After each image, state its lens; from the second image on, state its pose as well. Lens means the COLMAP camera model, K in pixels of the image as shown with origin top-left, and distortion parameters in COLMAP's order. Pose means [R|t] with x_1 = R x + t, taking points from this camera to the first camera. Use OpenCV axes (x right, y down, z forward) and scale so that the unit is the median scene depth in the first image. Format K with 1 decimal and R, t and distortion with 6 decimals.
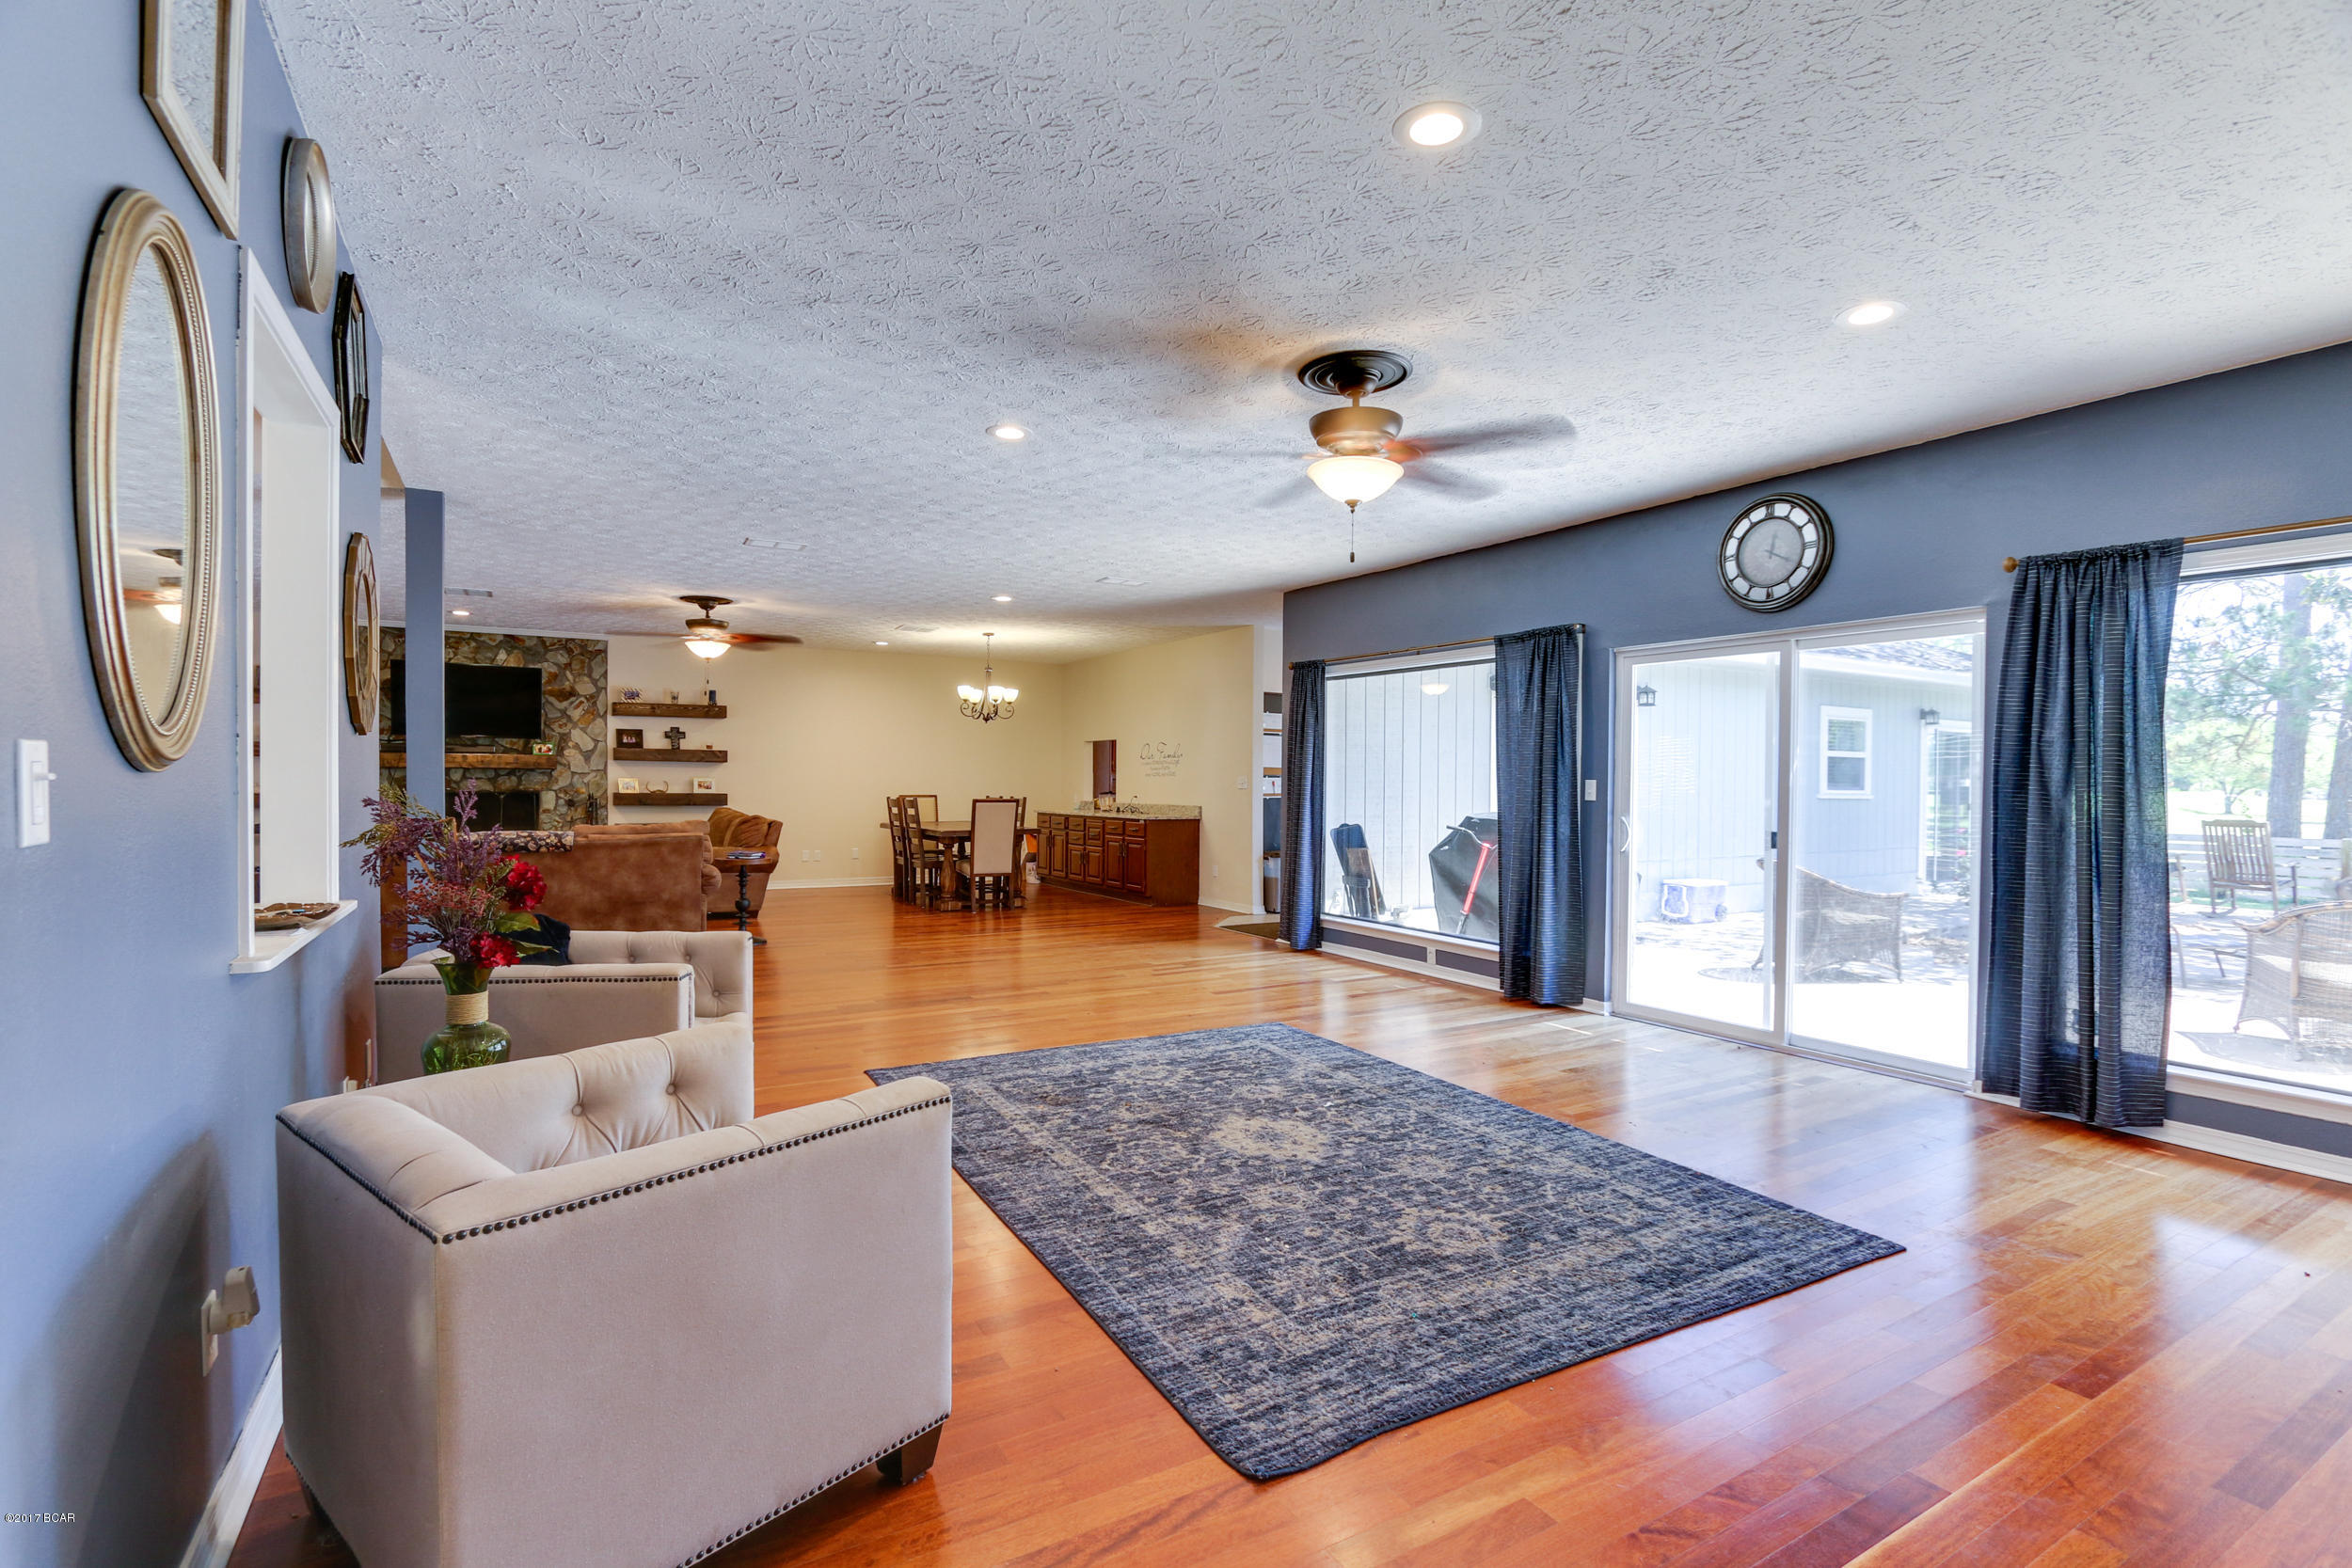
lens RADIAL K [[1094.6, 0, 1196.5], [0, 1094.6, 794.5], [0, 0, 1]] dist [-0.013062, 0.000781]
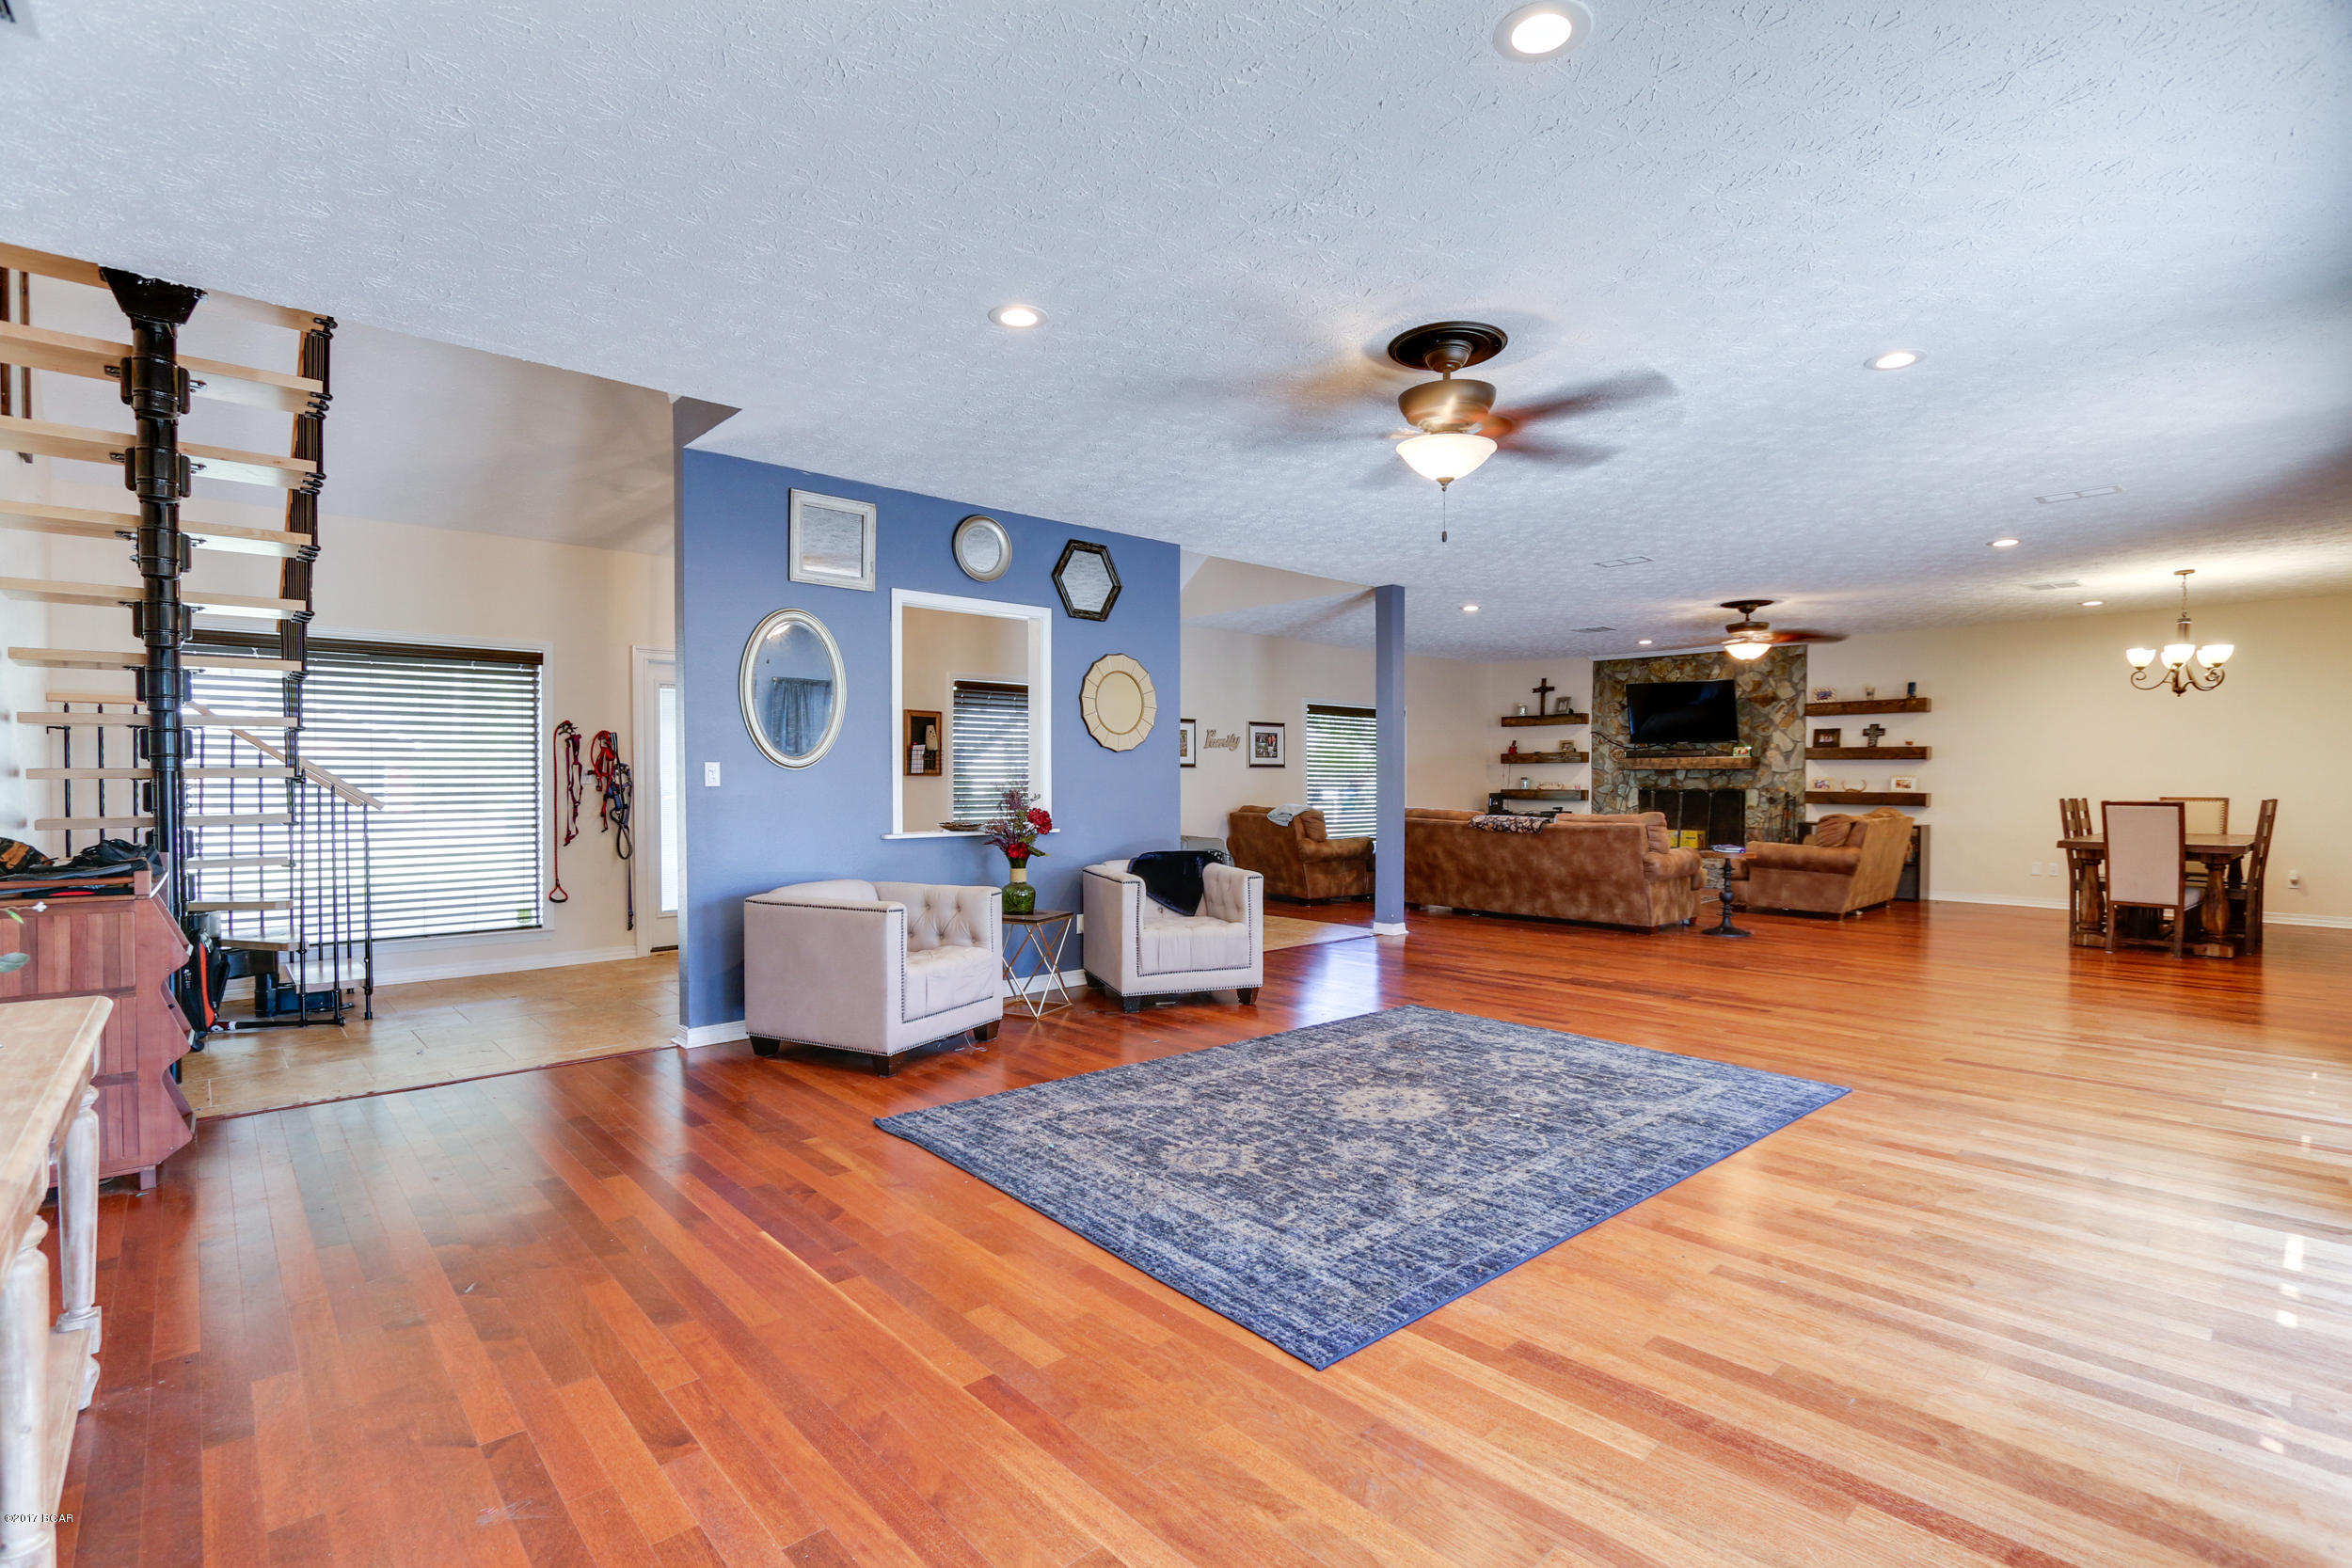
lens RADIAL K [[1081.0, 0, 1135.3], [0, 1081.0, 787.7], [0, 0, 1]] dist [-0.017352, 0.000063]
pose [[0.182645, 0.000581, -0.983179, 0.886368], [-0.011544, 0.999932, -0.001554, 0.010157], [0.983111, 0.011634, 0.182639, 0.475392]]
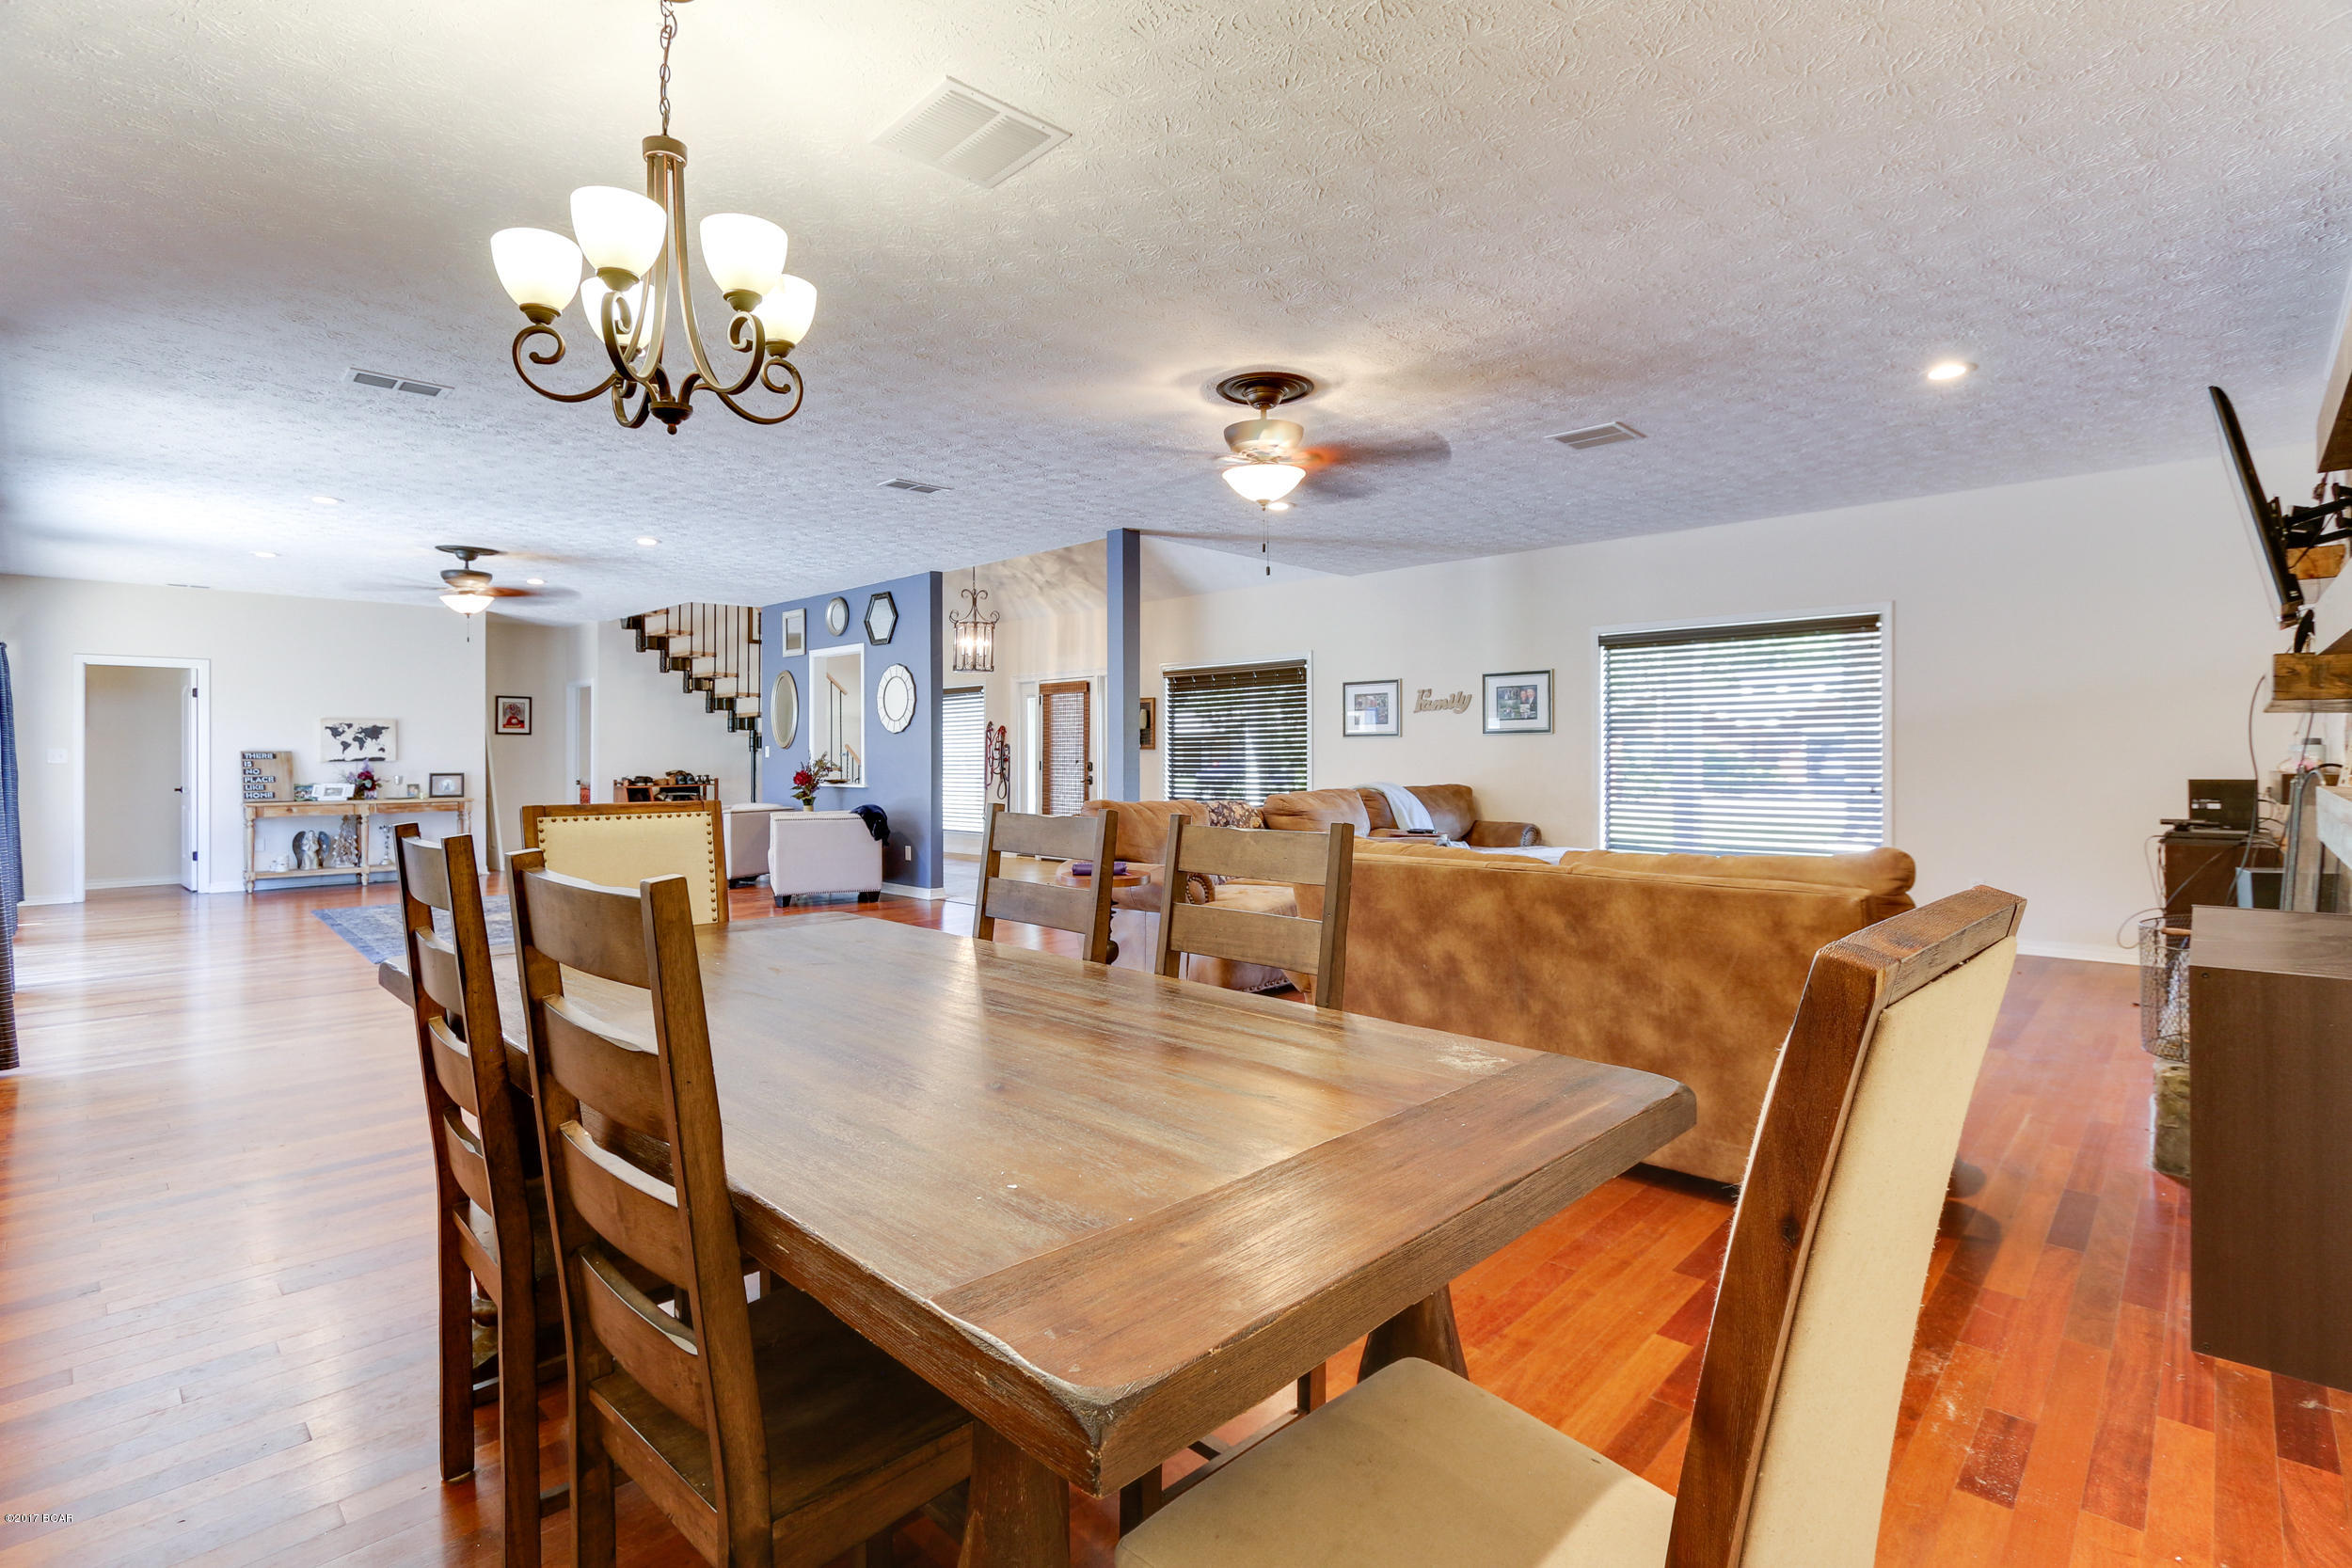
lens RADIAL K [[1094.6, 0, 1196.5], [0, 1094.6, 794.5], [0, 0, 1]] dist [-0.013062, 0.000781]
pose [[-0.962199, 0.001596, -0.272341, -0.566240], [-0.009762, 0.999138, 0.040346, -0.011206], [0.272171, 0.041480, -0.961354, 2.973486]]
